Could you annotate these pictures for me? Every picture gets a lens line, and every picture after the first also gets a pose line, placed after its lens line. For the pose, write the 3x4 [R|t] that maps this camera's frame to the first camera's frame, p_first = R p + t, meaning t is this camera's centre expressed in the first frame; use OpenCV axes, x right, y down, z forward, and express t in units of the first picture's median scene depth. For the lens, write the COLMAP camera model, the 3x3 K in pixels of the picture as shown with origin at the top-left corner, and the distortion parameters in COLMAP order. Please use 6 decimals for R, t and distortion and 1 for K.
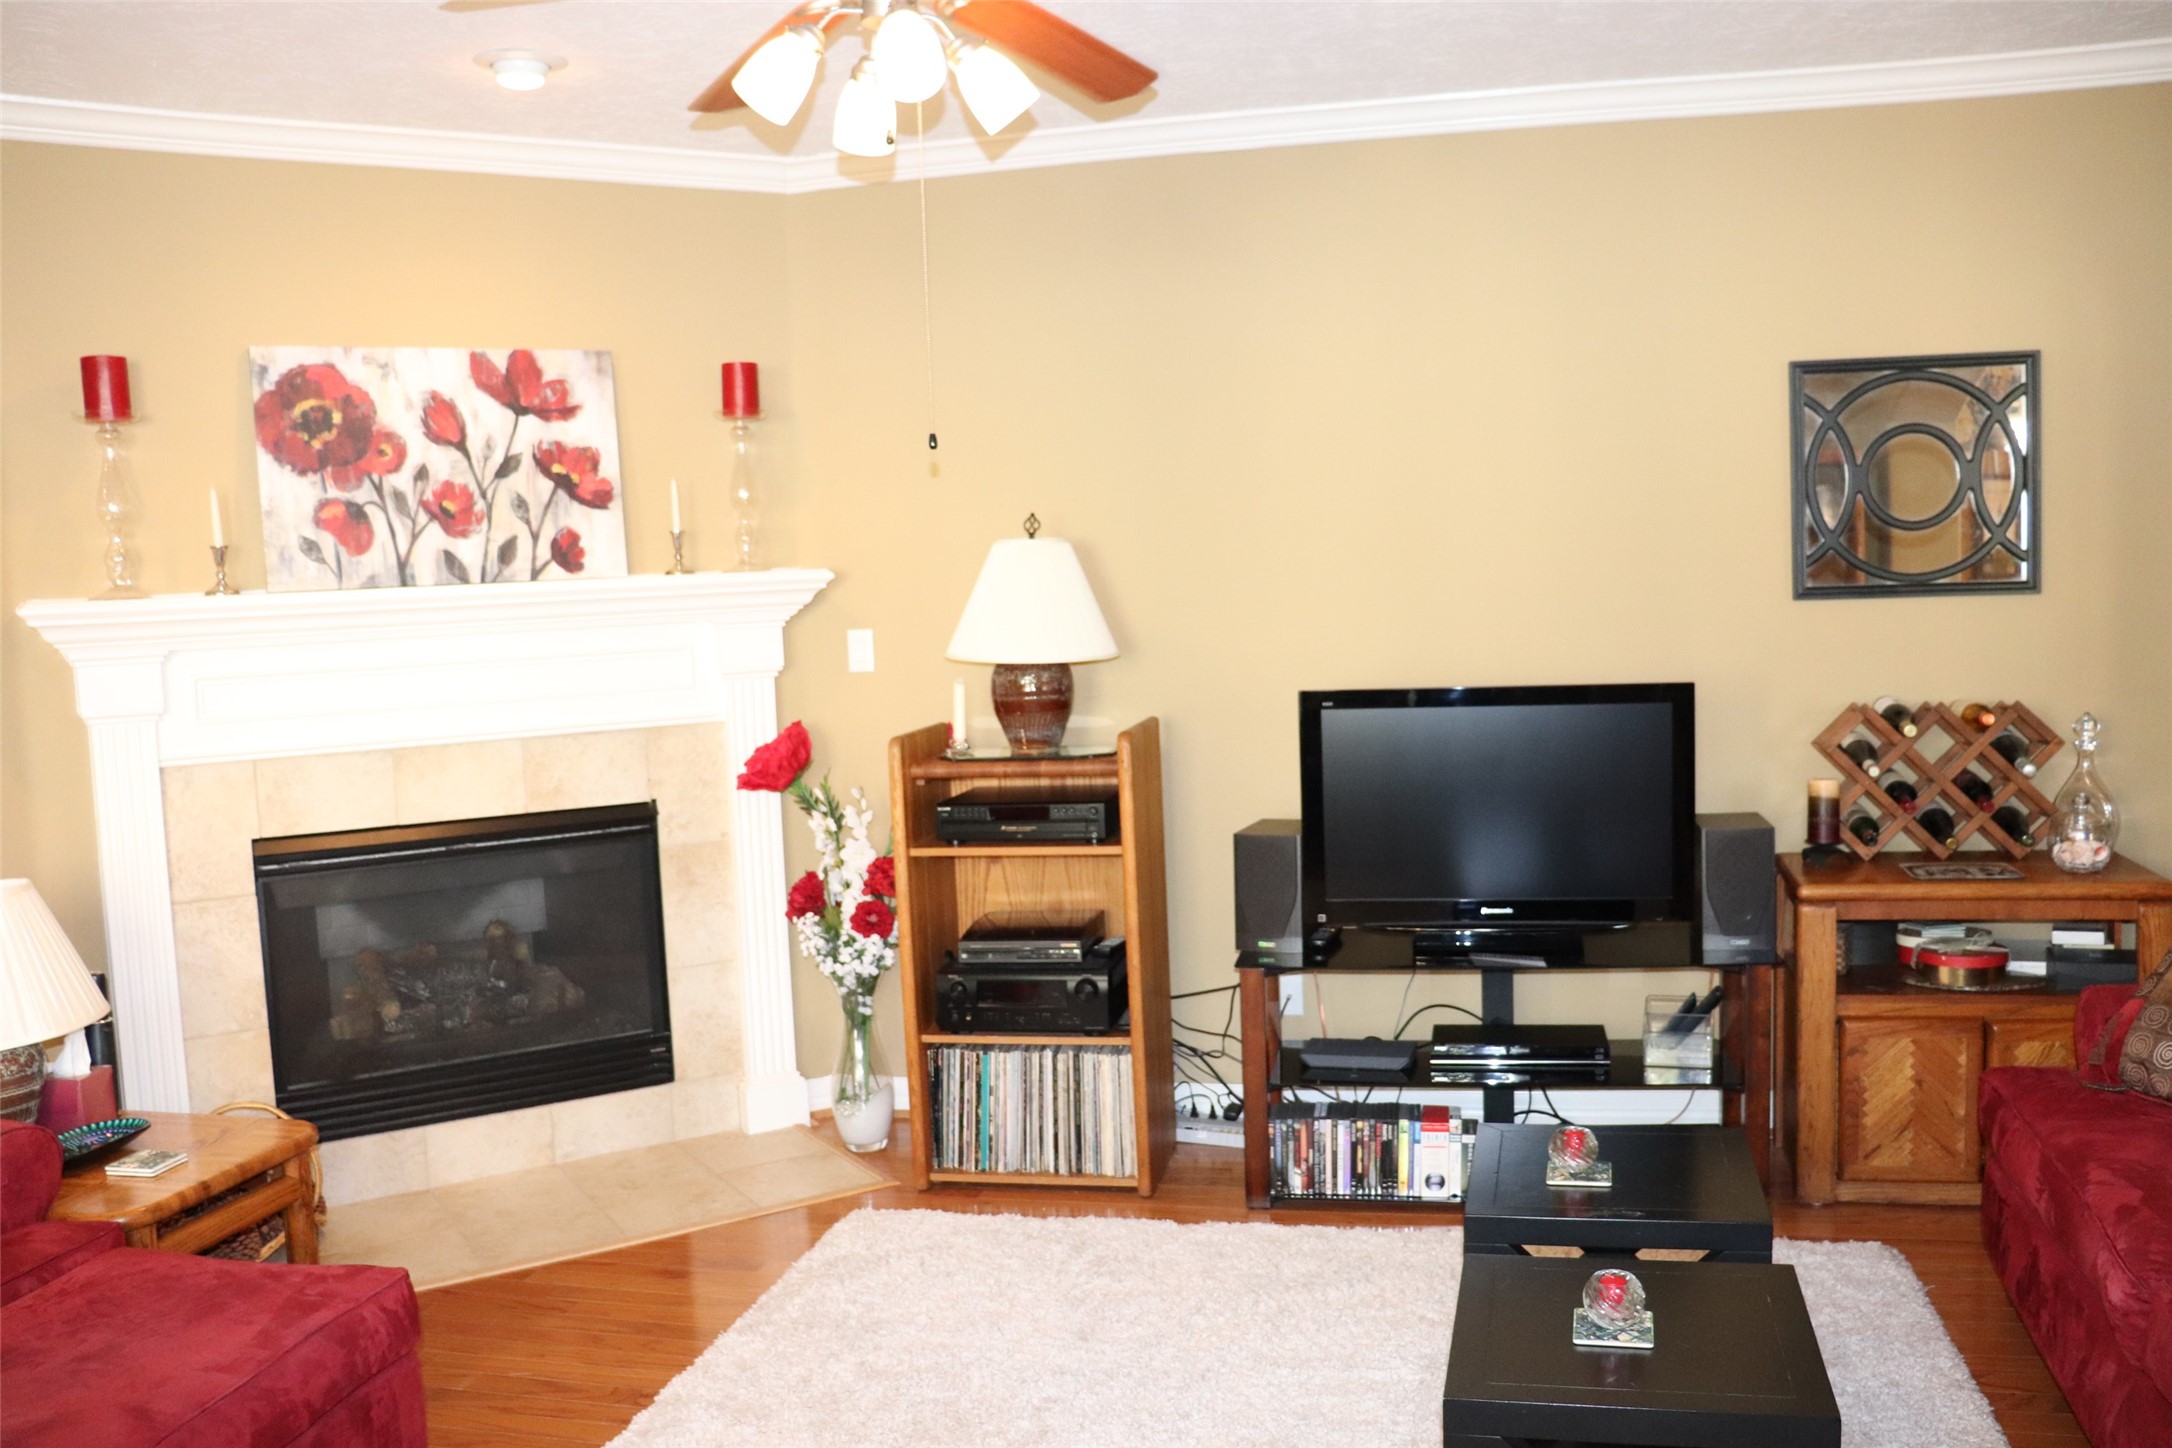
lens RADIAL K [[1810.8, 0, 1106.3], [0, 1810.8, 720.1], [0, 0, 1]] dist [-0.141942, 0.098730]
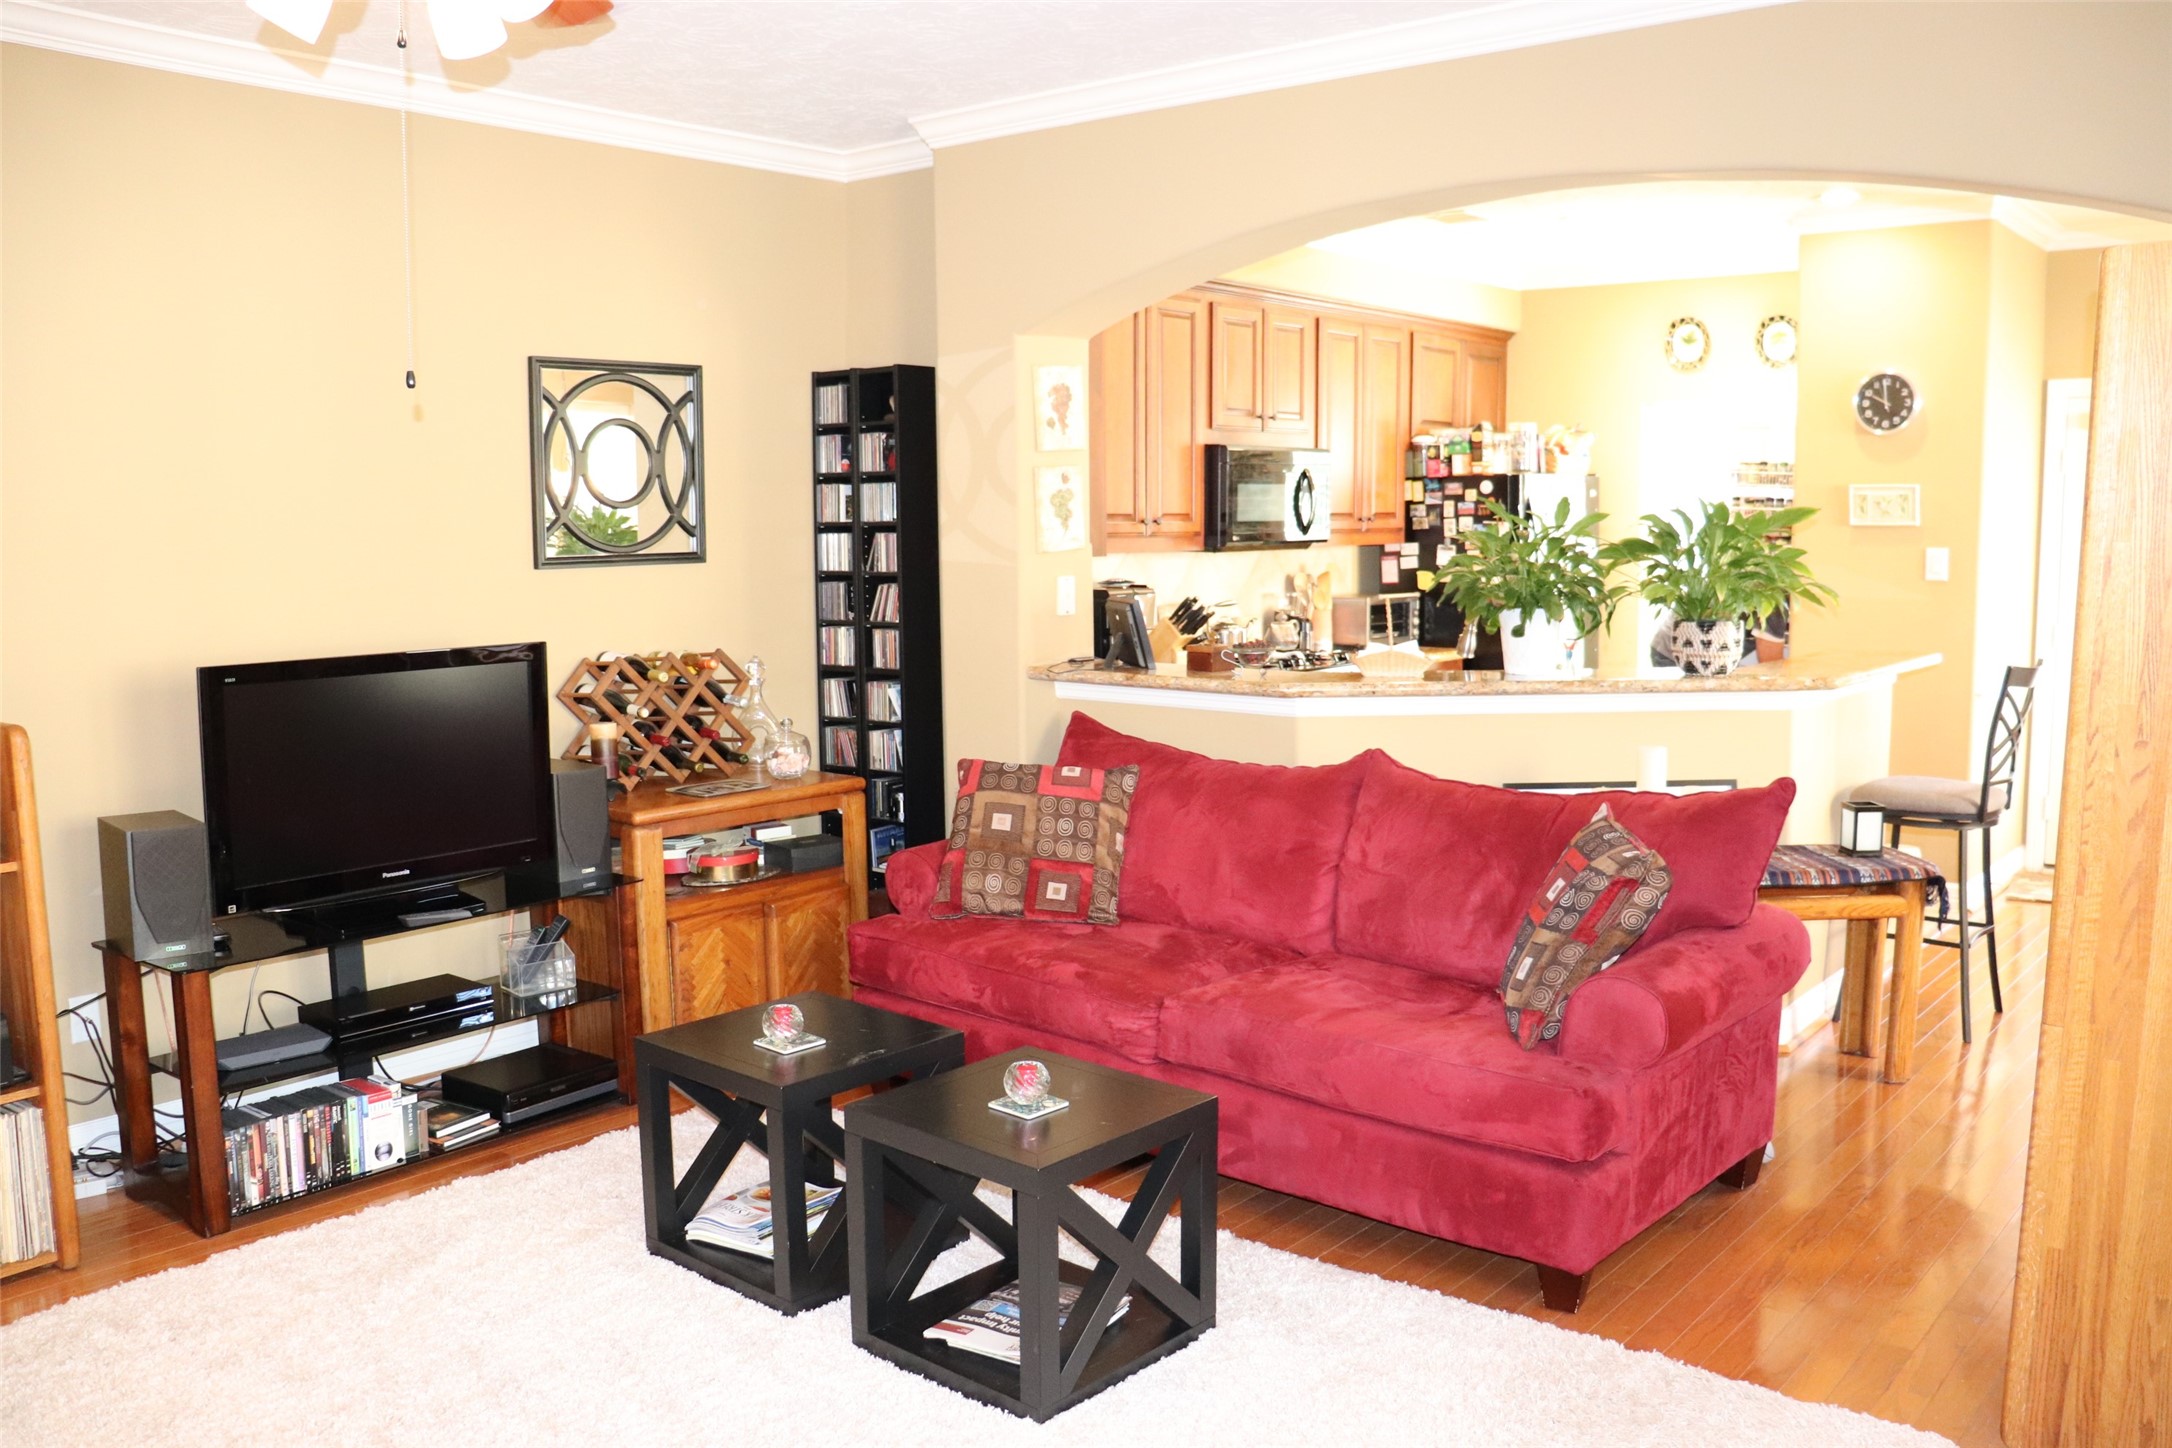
lens RADIAL K [[1810.8, 0, 1083.5], [0, 1810.8, 722.3], [0, 0, 1]] dist [-0.141942, 0.098730]
pose [[0.461808, -0.069106, 0.884284, -0.486076], [0.064214, 0.996949, 0.044376, 0.000742], [-0.884652, 0.036290, 0.464837, 0.185039]]
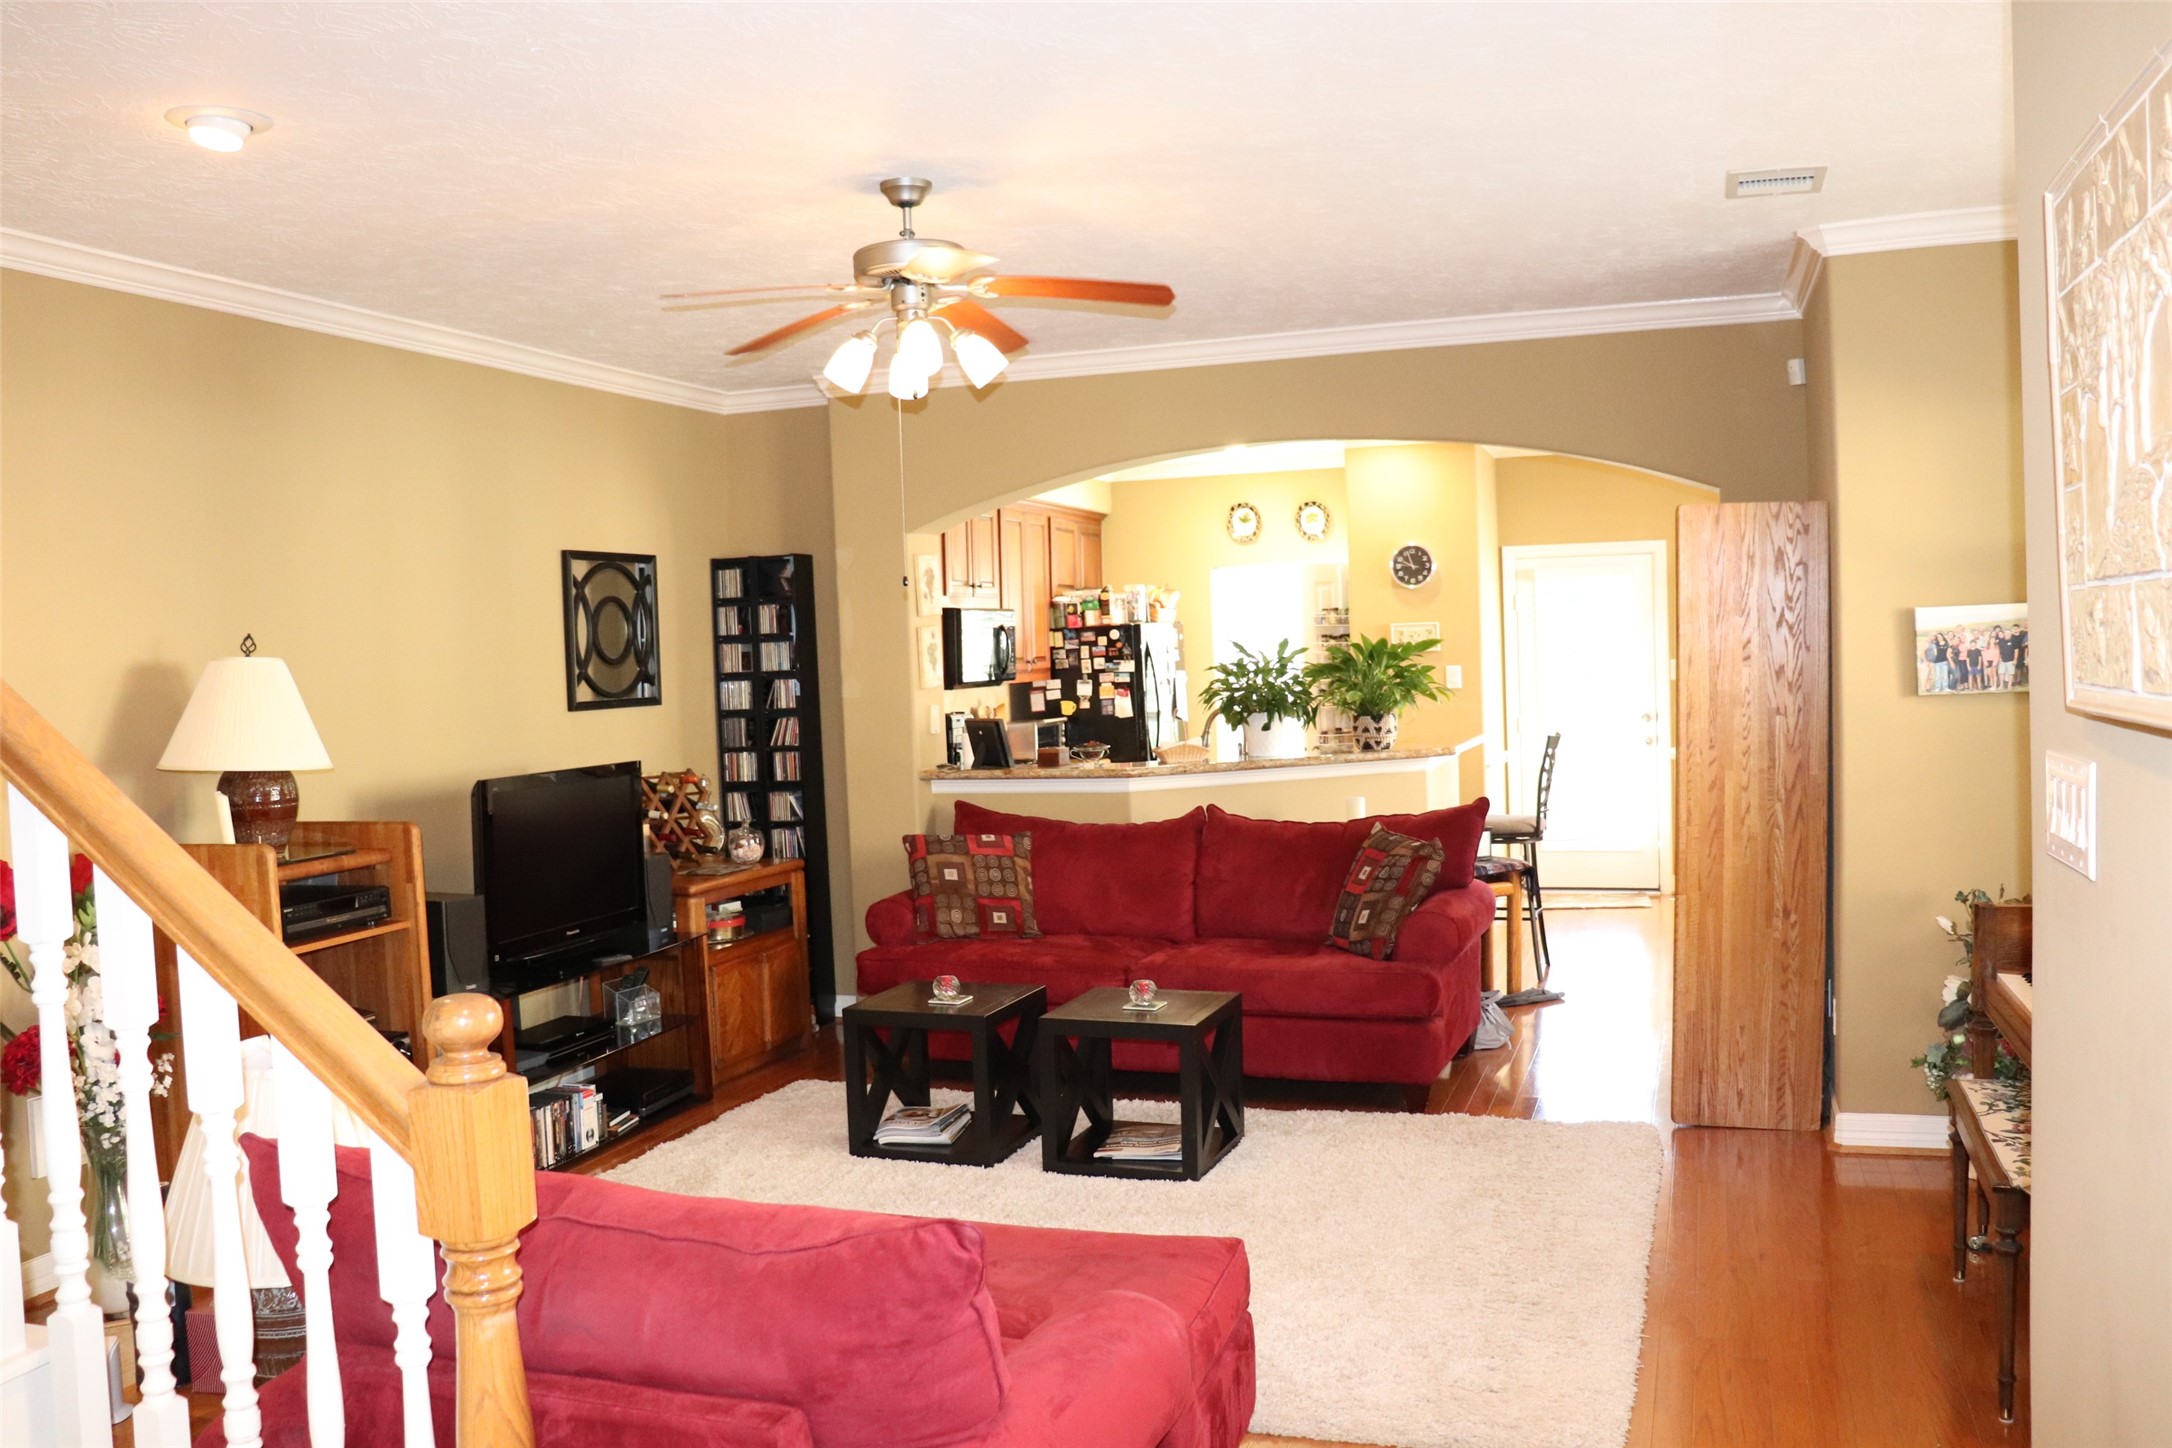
lens RADIAL K [[1810.8, 0, 1089.2], [0, 1810.8, 733.0], [0, 0, 1]] dist [-0.141942, 0.098730]
pose [[0.124209, -0.011837, 0.992185, -1.094219], [0.113659, 0.993517, -0.002376, 0.002098], [-0.985725, 0.113066, 0.124749, 0.420892]]
